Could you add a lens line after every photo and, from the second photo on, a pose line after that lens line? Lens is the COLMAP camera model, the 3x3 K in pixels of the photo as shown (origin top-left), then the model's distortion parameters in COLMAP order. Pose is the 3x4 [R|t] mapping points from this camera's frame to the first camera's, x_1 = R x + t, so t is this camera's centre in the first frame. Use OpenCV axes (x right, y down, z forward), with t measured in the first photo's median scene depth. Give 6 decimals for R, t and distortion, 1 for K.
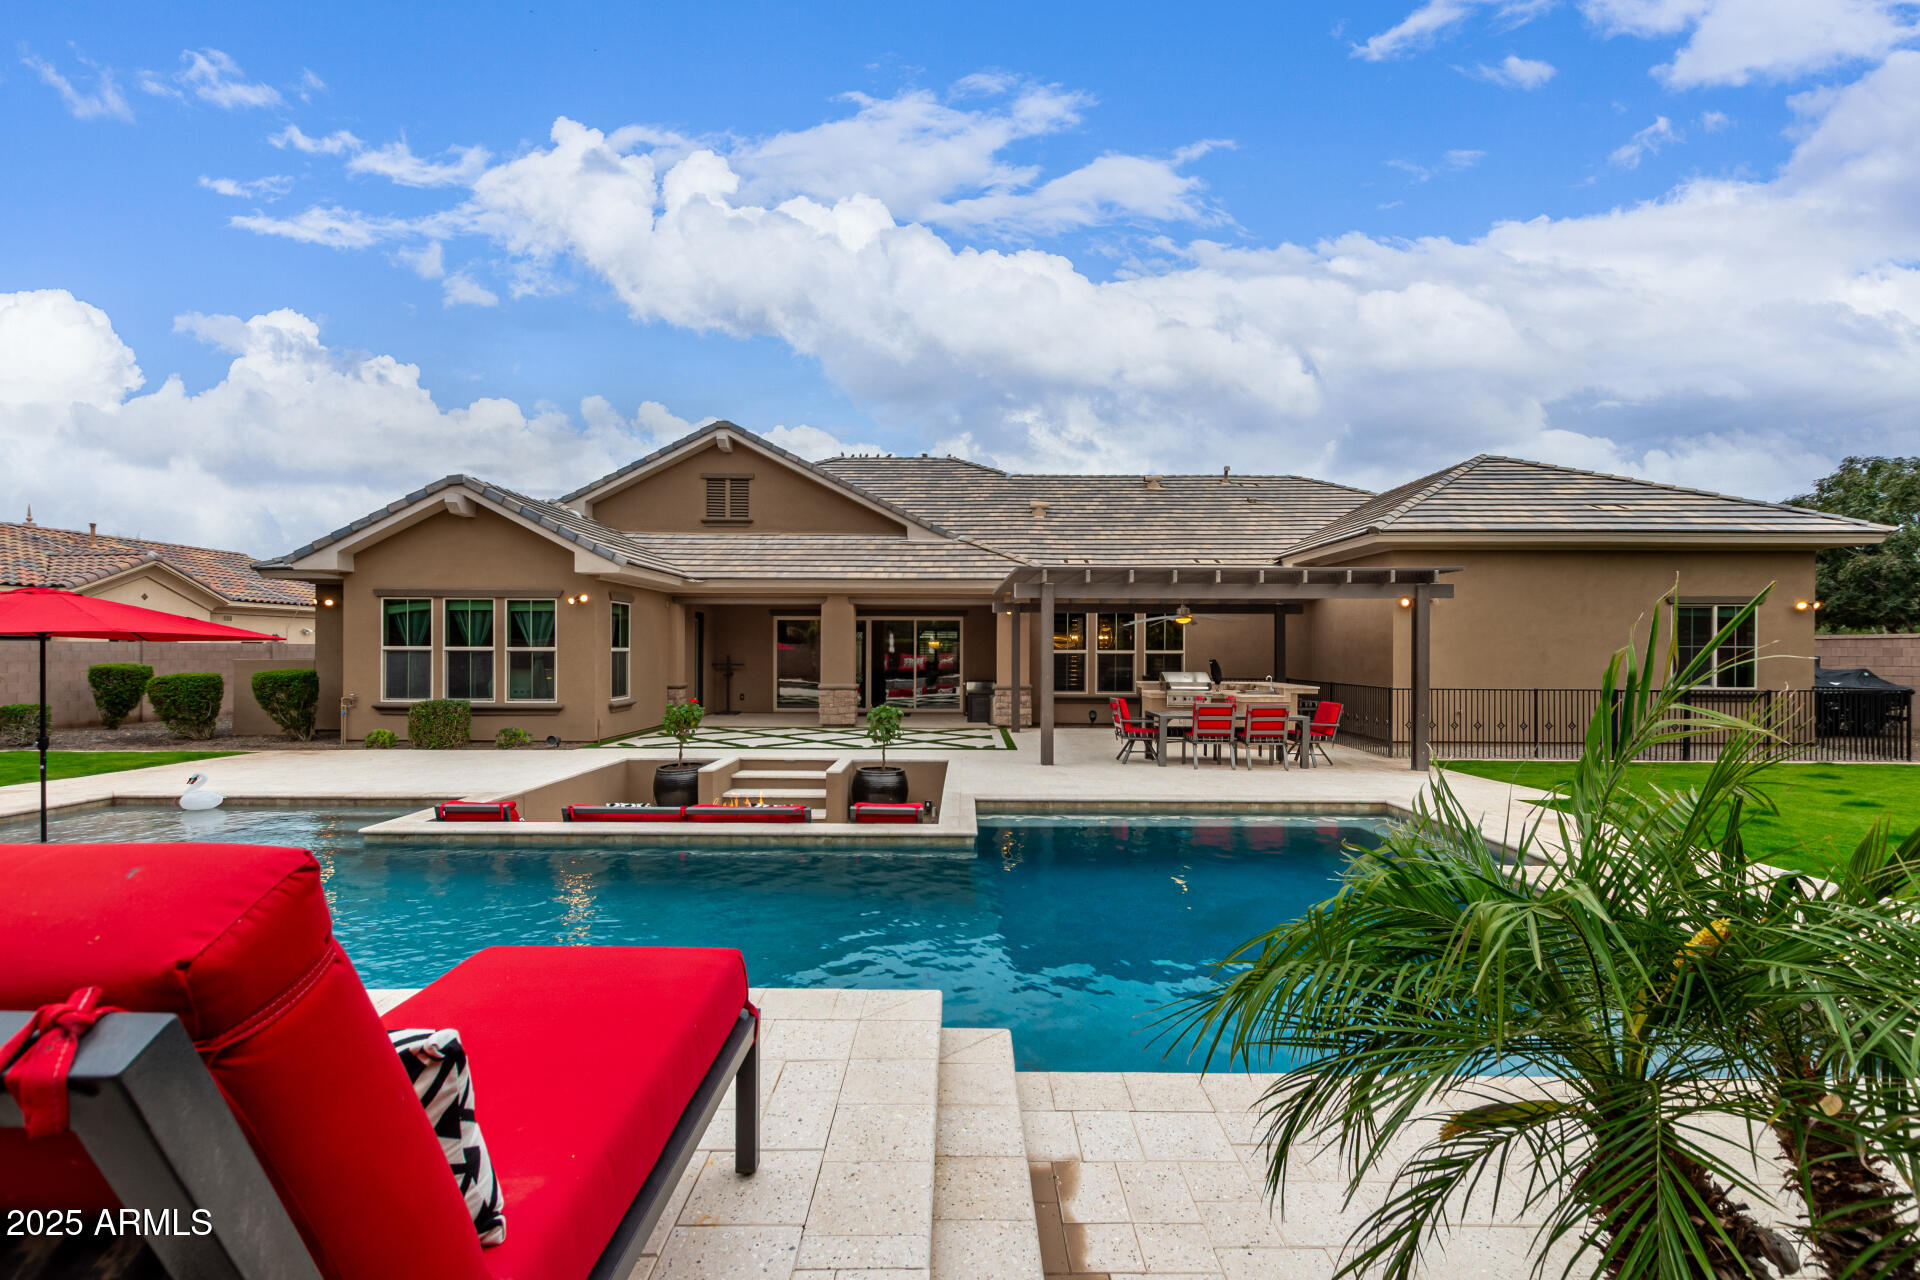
lens RADIAL K [[883.3, 0, 958.4], [0, 883.3, 652.6], [0, 0, 1]] dist [0.001529, 0.000189]
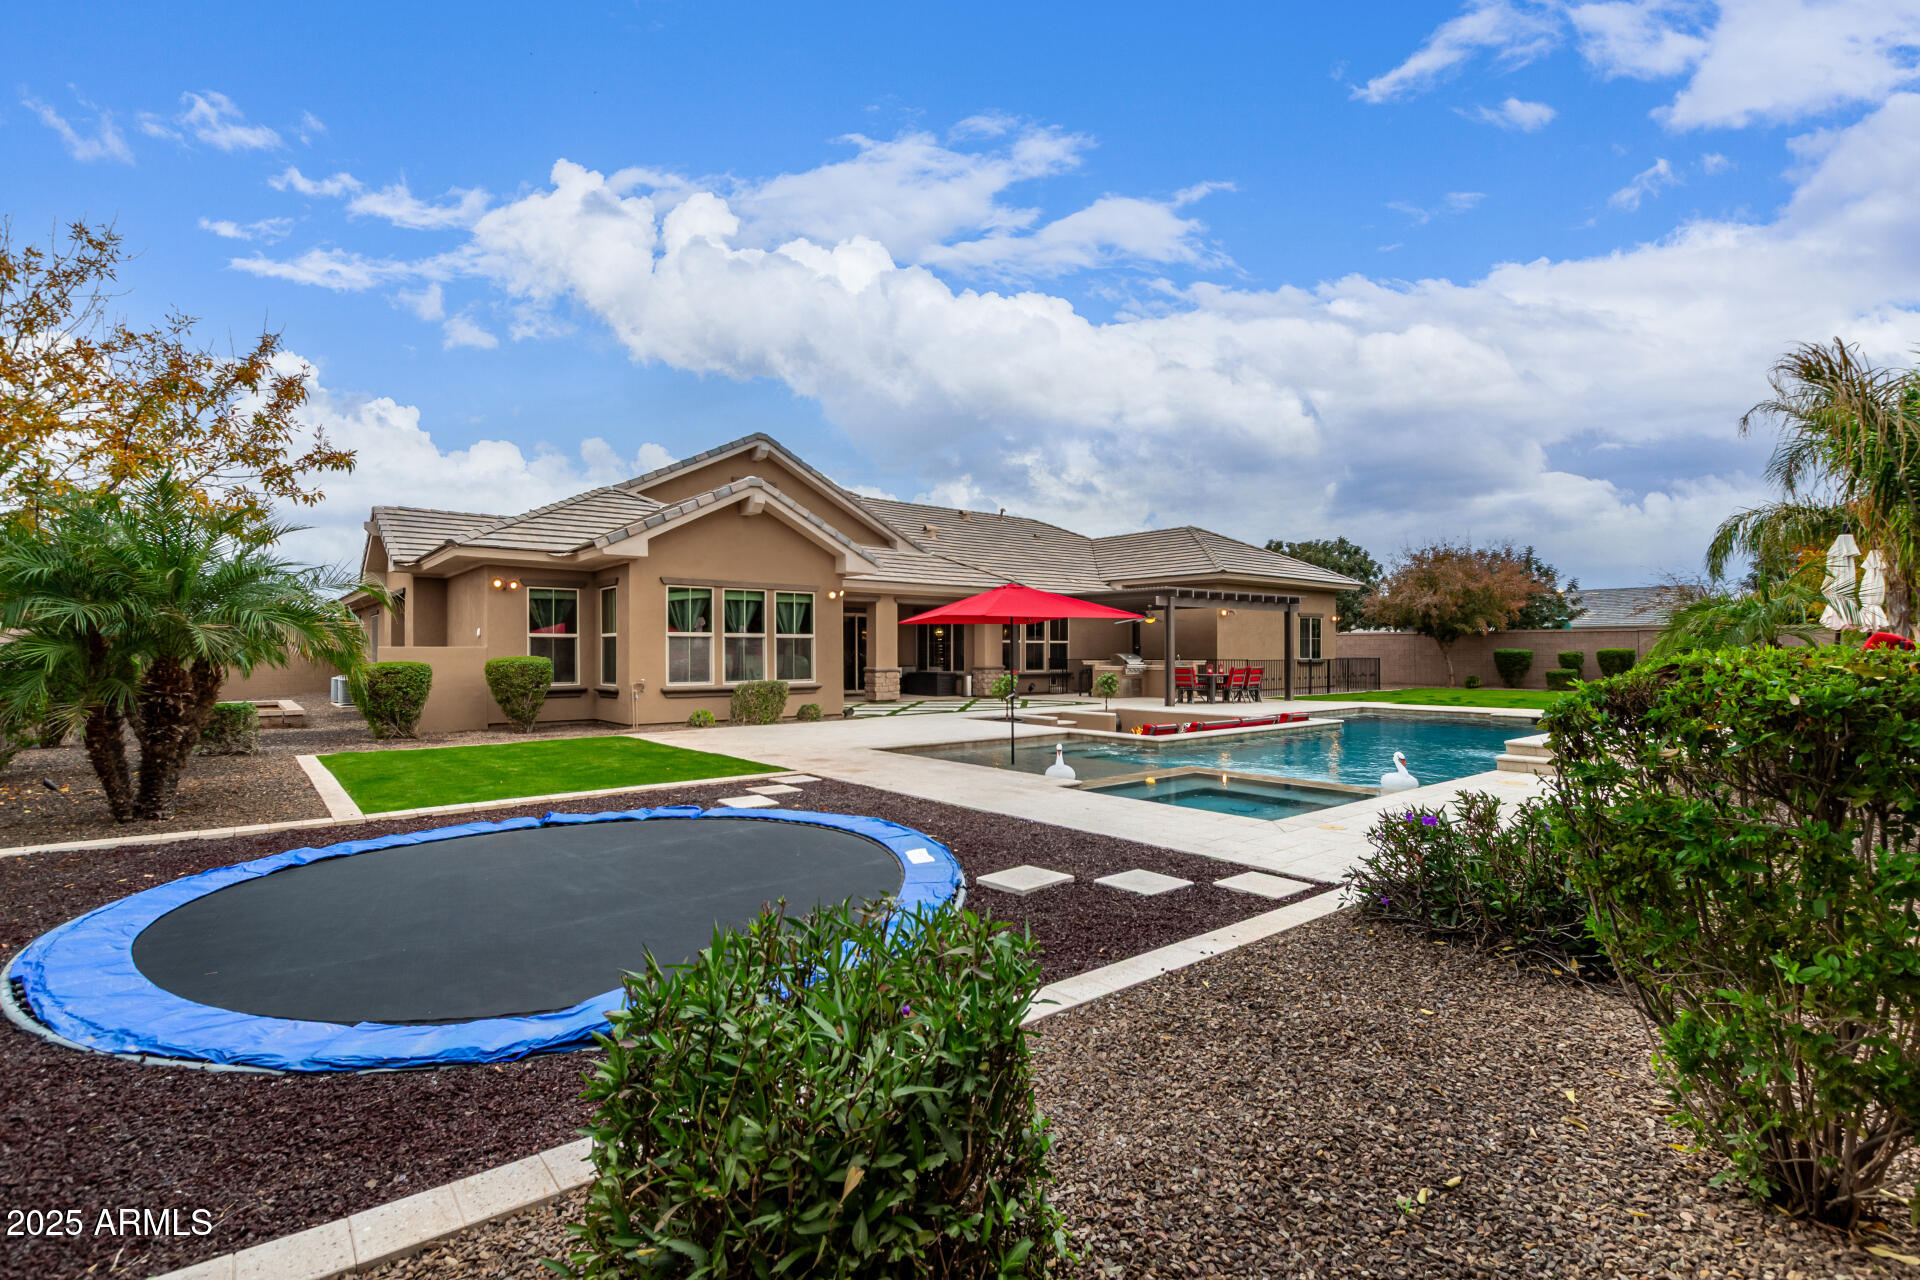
lens RADIAL K [[883.3, 0, 958.4], [0, 883.3, 652.6], [0, 0, 1]] dist [0.001529, 0.000189]
pose [[0.768423, -0.005145, 0.639922, -0.997599], [0.005370, 0.999984, 0.001592, 0.016126], [-0.639920, 0.002213, 0.768438, -0.012453]]
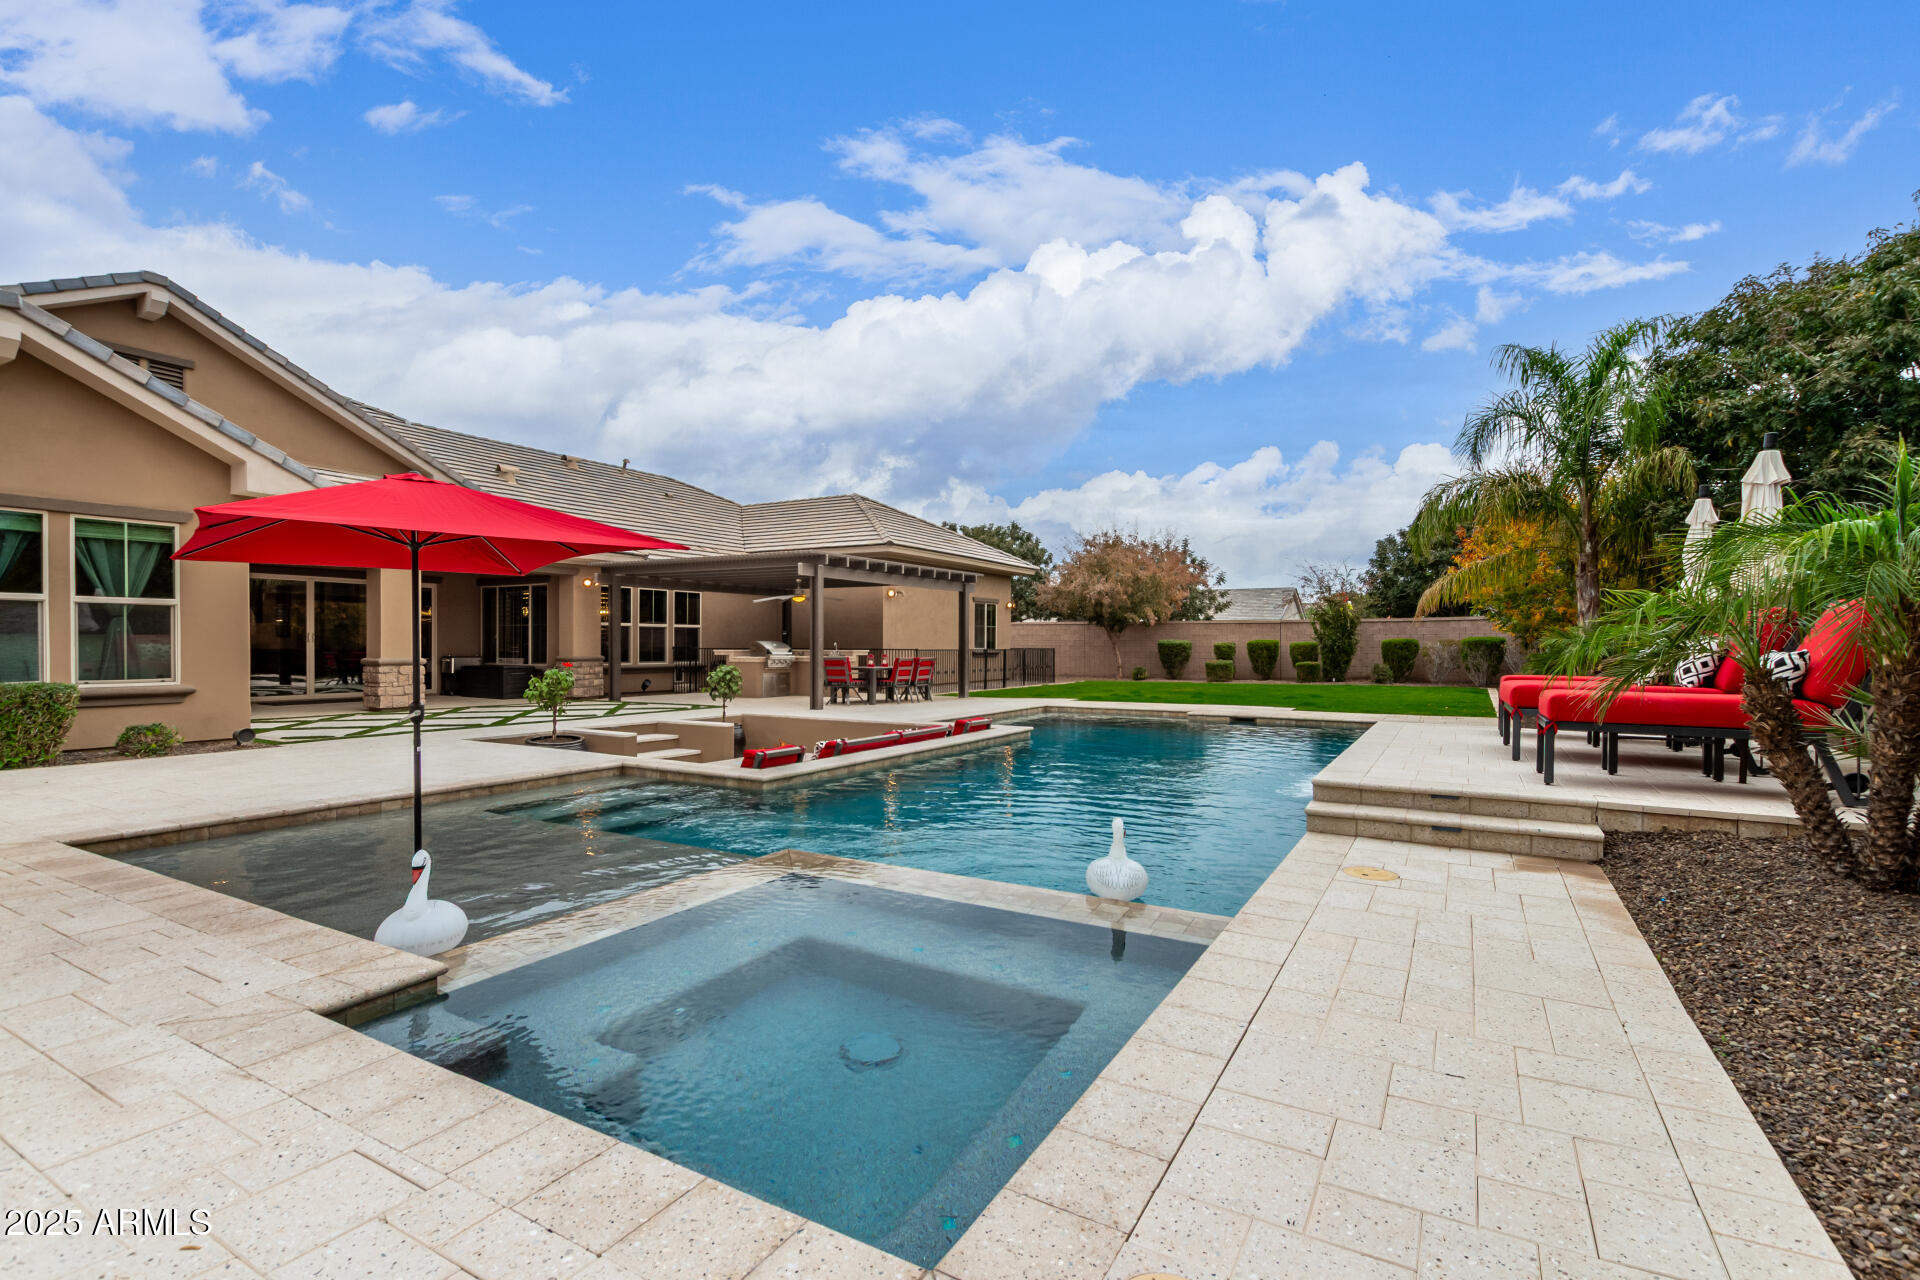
lens RADIAL K [[883.3, 0, 958.4], [0, 883.3, 652.6], [0, 0, 1]] dist [0.001529, 0.000189]
pose [[0.497664, -0.009355, 0.867319, -0.696375], [-0.000088, 0.999941, 0.010836, 0.025135], [-0.867370, -0.005469, 0.497634, 0.164429]]
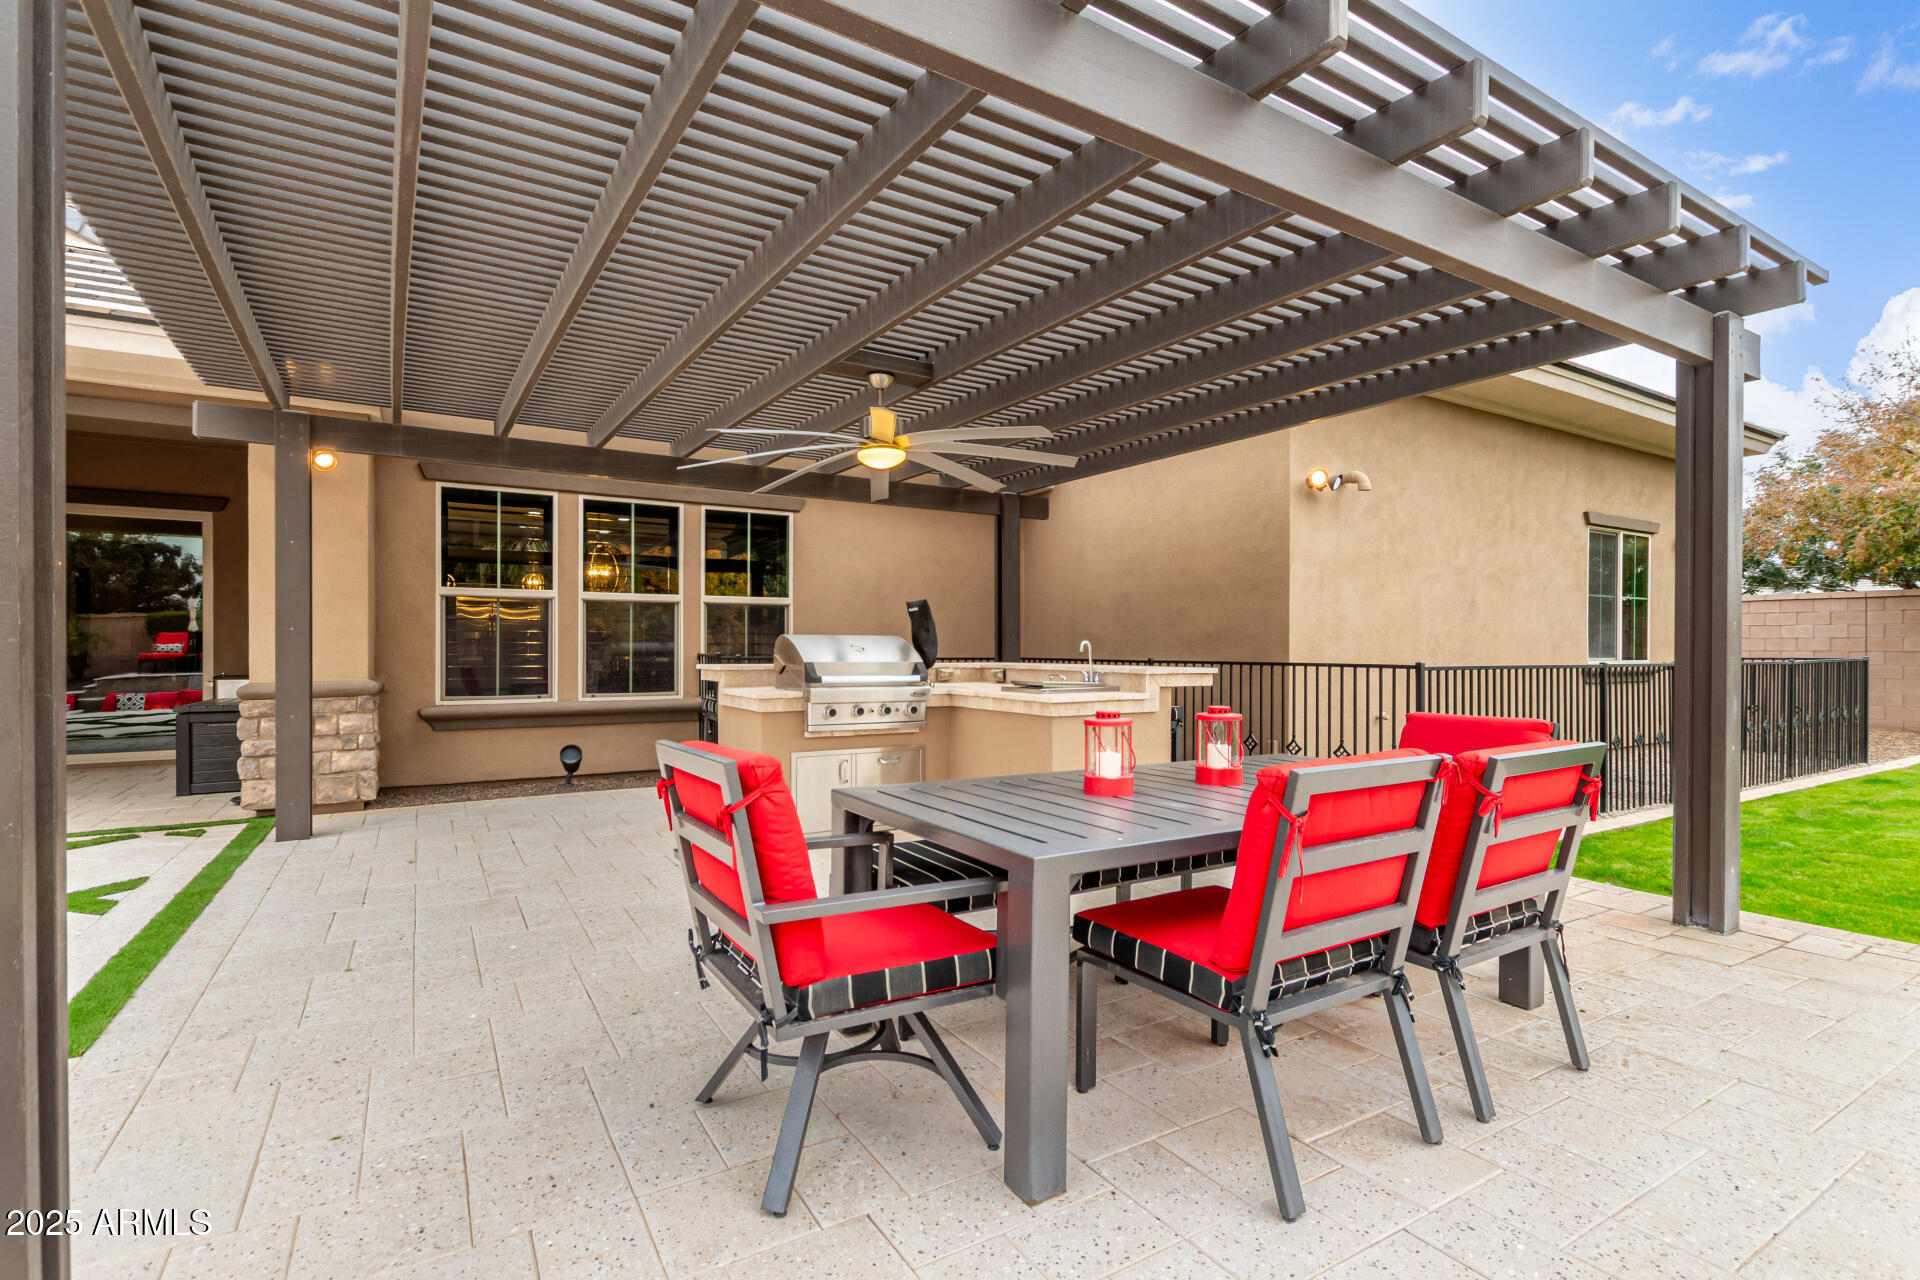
lens RADIAL K [[883.3, 0, 958.4], [0, 883.3, 652.6], [0, 0, 1]] dist [0.001529, 0.000189]
pose [[0.850417, -0.004132, 0.526094, 0.111306], [0.002155, 0.999988, 0.004370, 0.028618], [-0.526106, -0.002582, 0.850415, 0.694376]]
